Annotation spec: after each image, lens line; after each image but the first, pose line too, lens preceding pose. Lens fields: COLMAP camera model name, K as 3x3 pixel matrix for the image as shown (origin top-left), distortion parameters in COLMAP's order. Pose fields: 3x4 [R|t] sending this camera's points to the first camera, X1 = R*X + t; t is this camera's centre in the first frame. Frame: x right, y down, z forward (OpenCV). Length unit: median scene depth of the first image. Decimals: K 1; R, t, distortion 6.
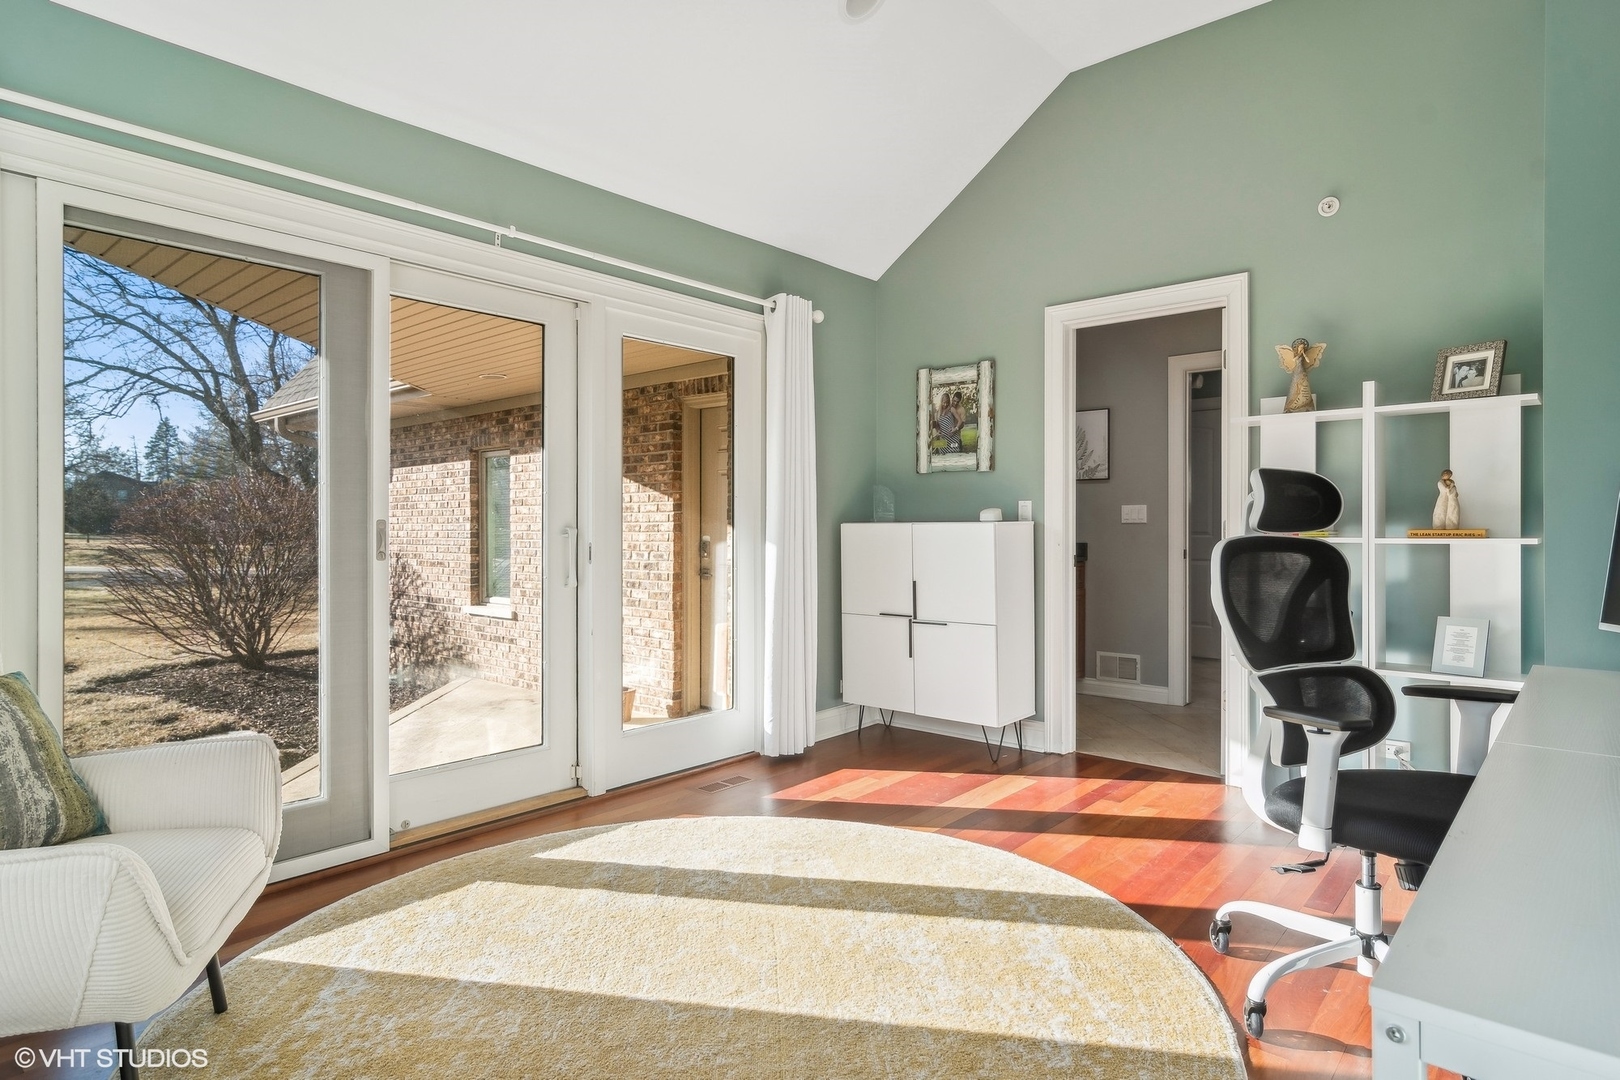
lens RADIAL K [[887.2, 0, 805.7], [0, 887.2, 541.0], [0, 0, 1]] dist [-0.000476, 0.000769]
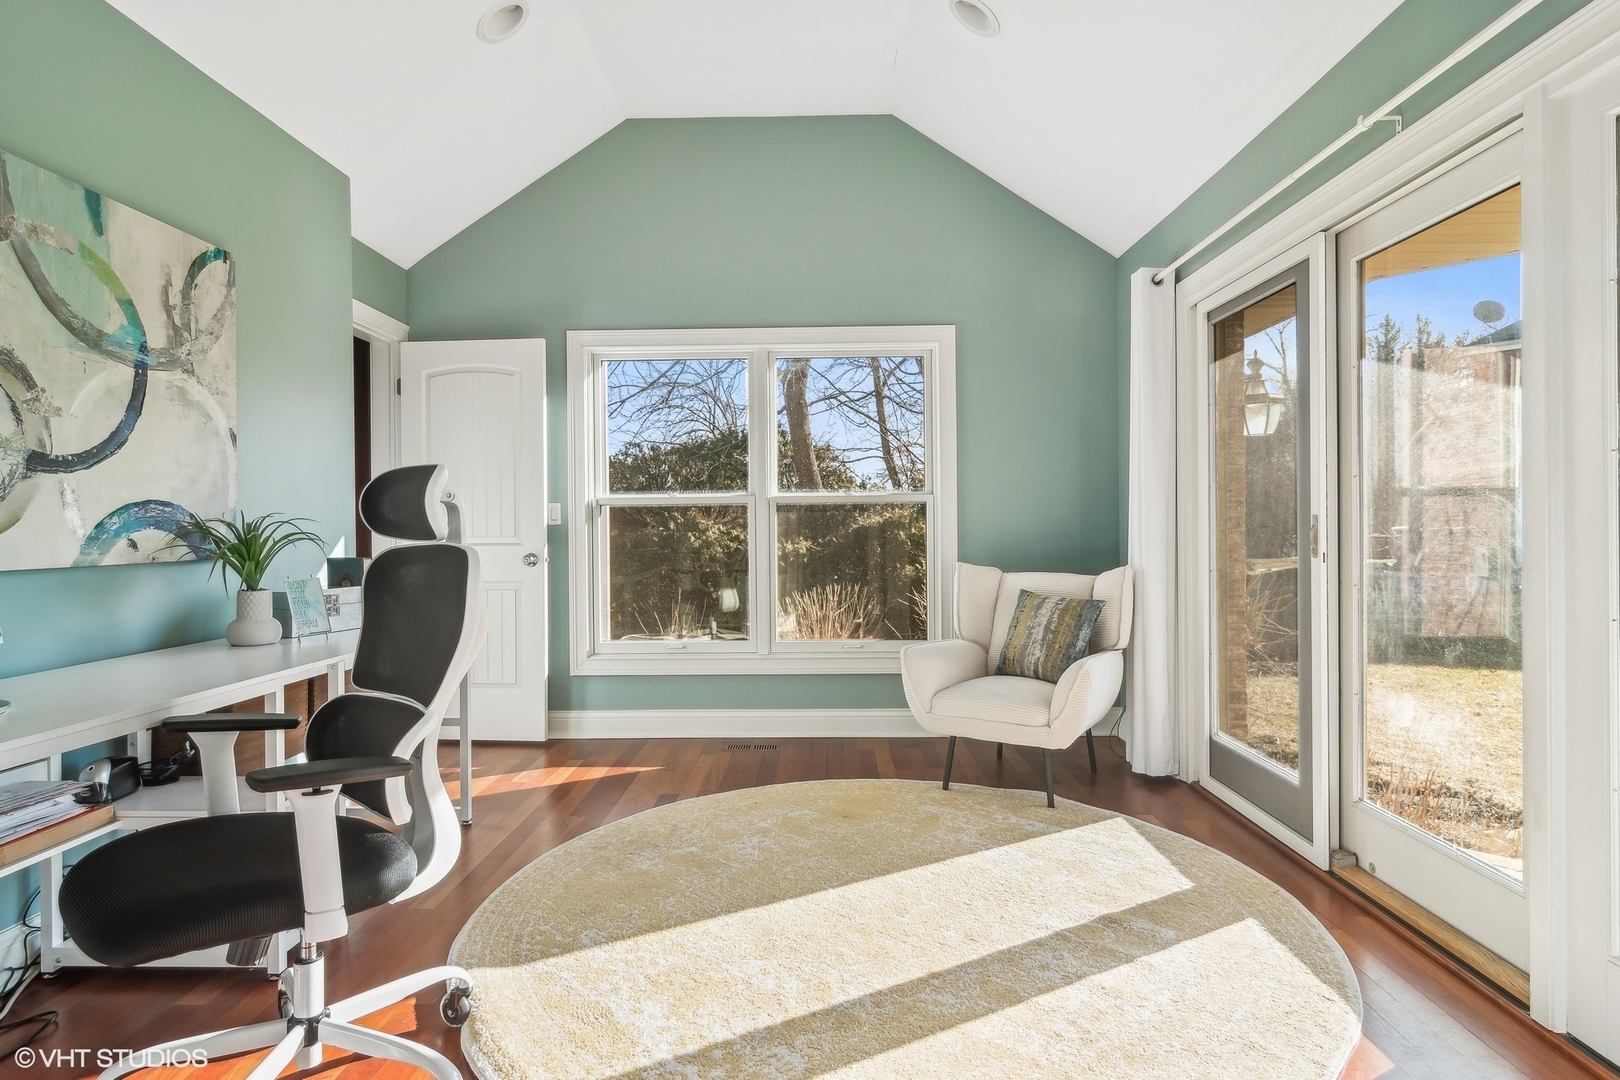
lens RADIAL K [[887.2, 0, 805.7], [0, 887.2, 541.0], [0, 0, 1]] dist [-0.000476, 0.000769]
pose [[-0.767425, 0.021225, -0.640787, 0.638117], [0.005497, 0.999633, 0.026527, -0.024901], [0.641115, 0.016835, -0.767260, 1.620215]]
